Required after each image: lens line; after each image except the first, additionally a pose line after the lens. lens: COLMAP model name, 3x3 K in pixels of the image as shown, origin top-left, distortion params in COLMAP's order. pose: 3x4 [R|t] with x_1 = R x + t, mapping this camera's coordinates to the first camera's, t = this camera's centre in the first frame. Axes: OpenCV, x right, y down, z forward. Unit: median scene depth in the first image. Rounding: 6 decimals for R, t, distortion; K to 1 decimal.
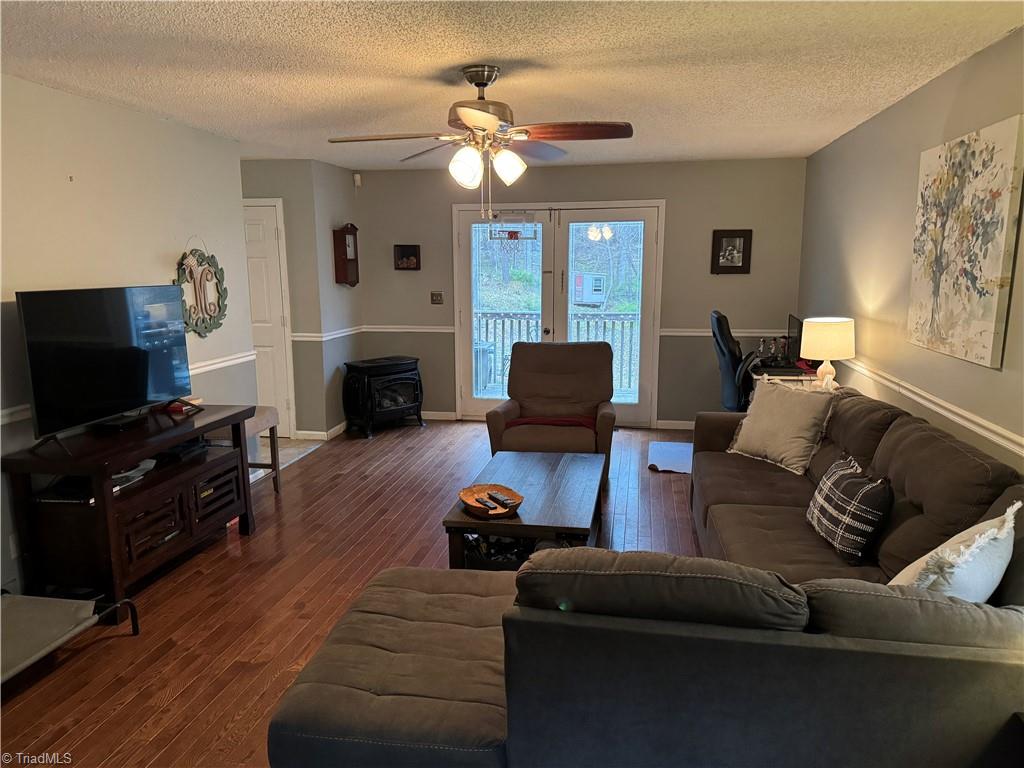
lens RADIAL K [[705.4, 0, 511.6], [0, 705.4, 390.0], [0, 0, 1]] dist [0.106269, -0.140079]
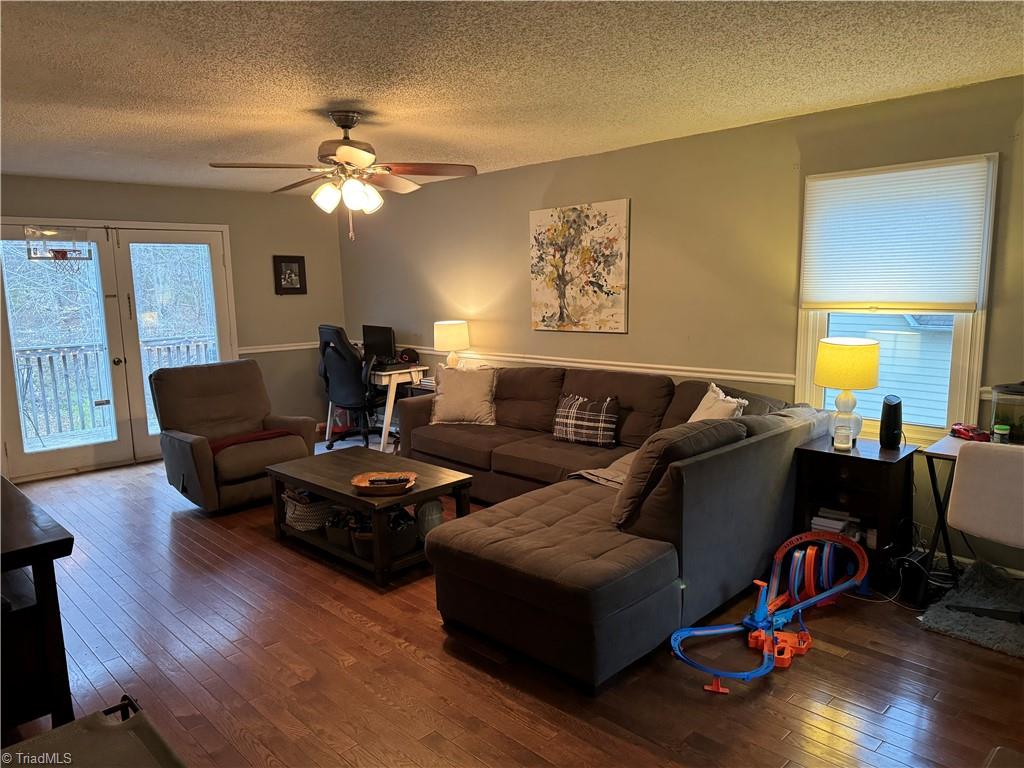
lens RADIAL K [[705.4, 0, 511.6], [0, 705.4, 390.0], [0, 0, 1]] dist [0.106269, -0.140079]
pose [[0.581257, -0.132349, 0.802885, -0.879475], [0.164281, 0.985453, 0.043511, -0.010340], [-0.796964, 0.106608, 0.594544, 0.134132]]
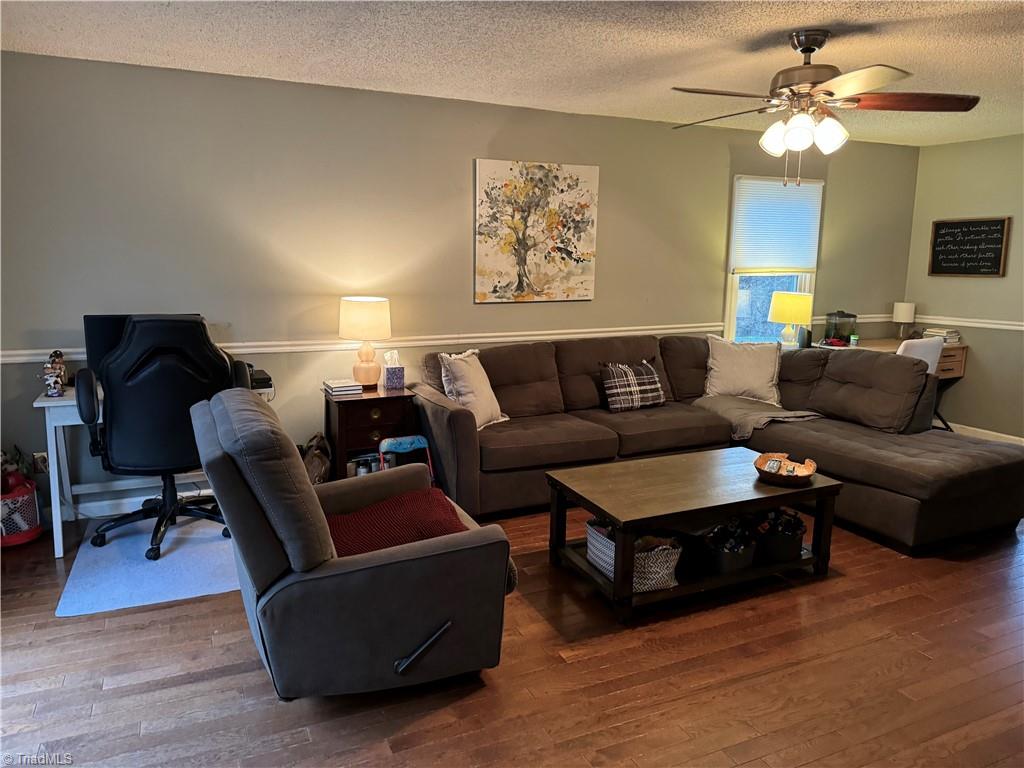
lens RADIAL K [[705.4, 0, 511.6], [0, 705.4, 390.0], [0, 0, 1]] dist [0.106269, -0.140079]
pose [[-0.575251, -0.157886, 0.802595, -0.662514], [0.136306, 0.948973, 0.284378, -0.321116], [-0.806540, 0.272987, -0.524377, 1.949165]]
